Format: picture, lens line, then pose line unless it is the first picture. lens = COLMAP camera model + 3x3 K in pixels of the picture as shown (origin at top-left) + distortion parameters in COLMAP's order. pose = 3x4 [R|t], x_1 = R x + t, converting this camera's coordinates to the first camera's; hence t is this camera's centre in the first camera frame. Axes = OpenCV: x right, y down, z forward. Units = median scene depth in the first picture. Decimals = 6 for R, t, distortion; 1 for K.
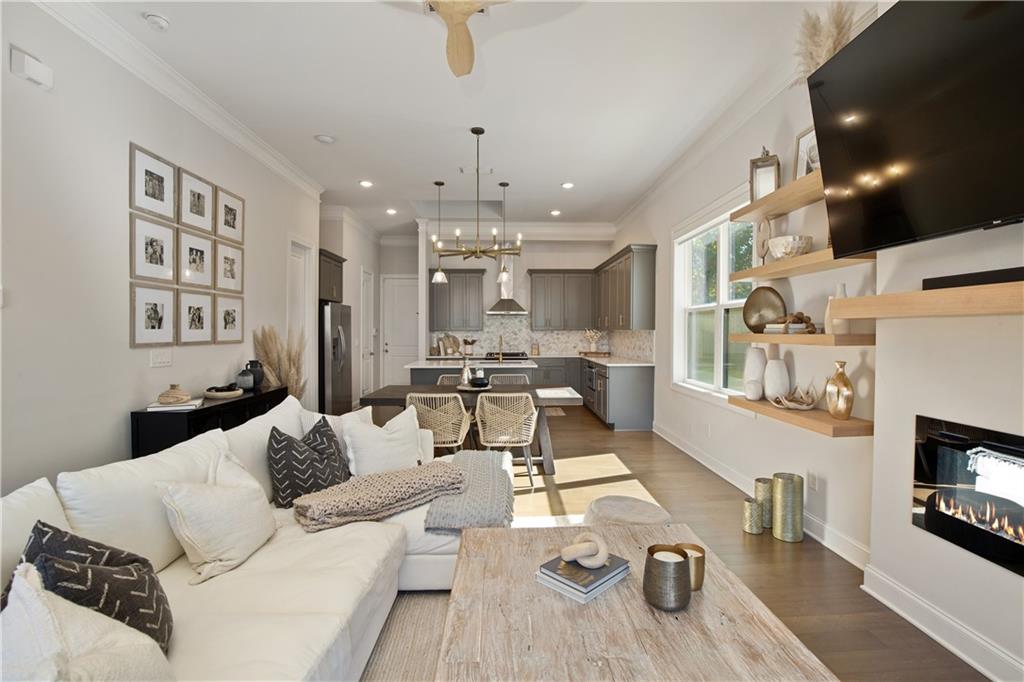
lens RADIAL K [[468.1, 0, 523.2], [0, 468.1, 339.6], [0, 0, 1]] dist [-0.036185, 0.005967]
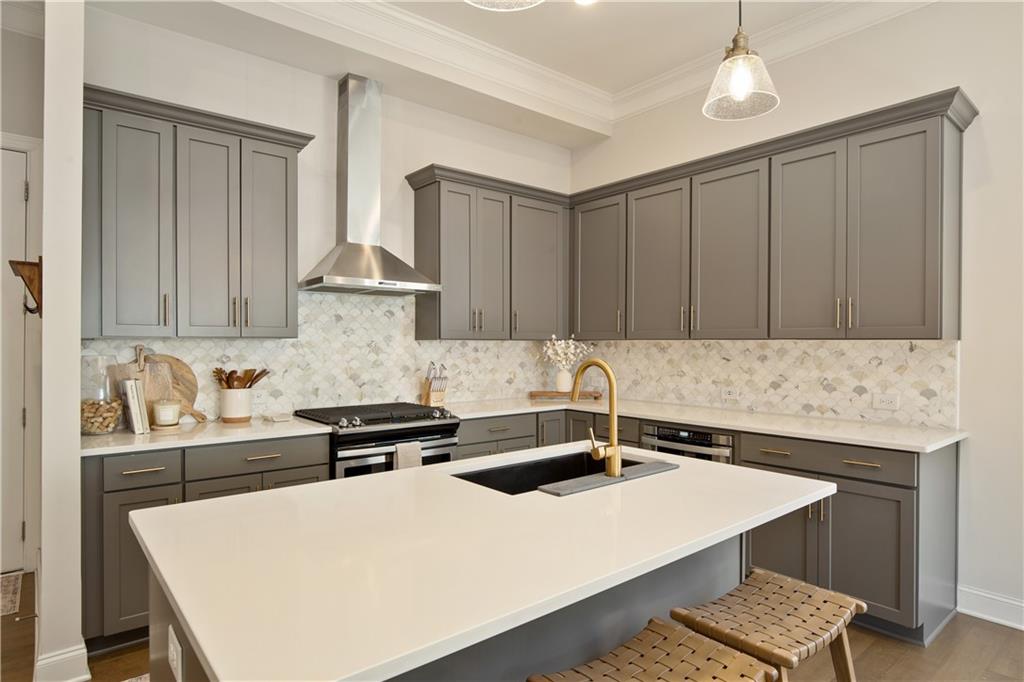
lens RADIAL K [[575.4, 0, 521.7], [0, 575.4, 344.2], [0, 0, 1]] dist [-0.015850, 0.002323]
pose [[0.792622, 0.002776, 0.609707, -0.384965], [0.007238, 0.999876, -0.013962, -0.018948], [-0.609670, 0.015479, 0.792504, 1.200919]]
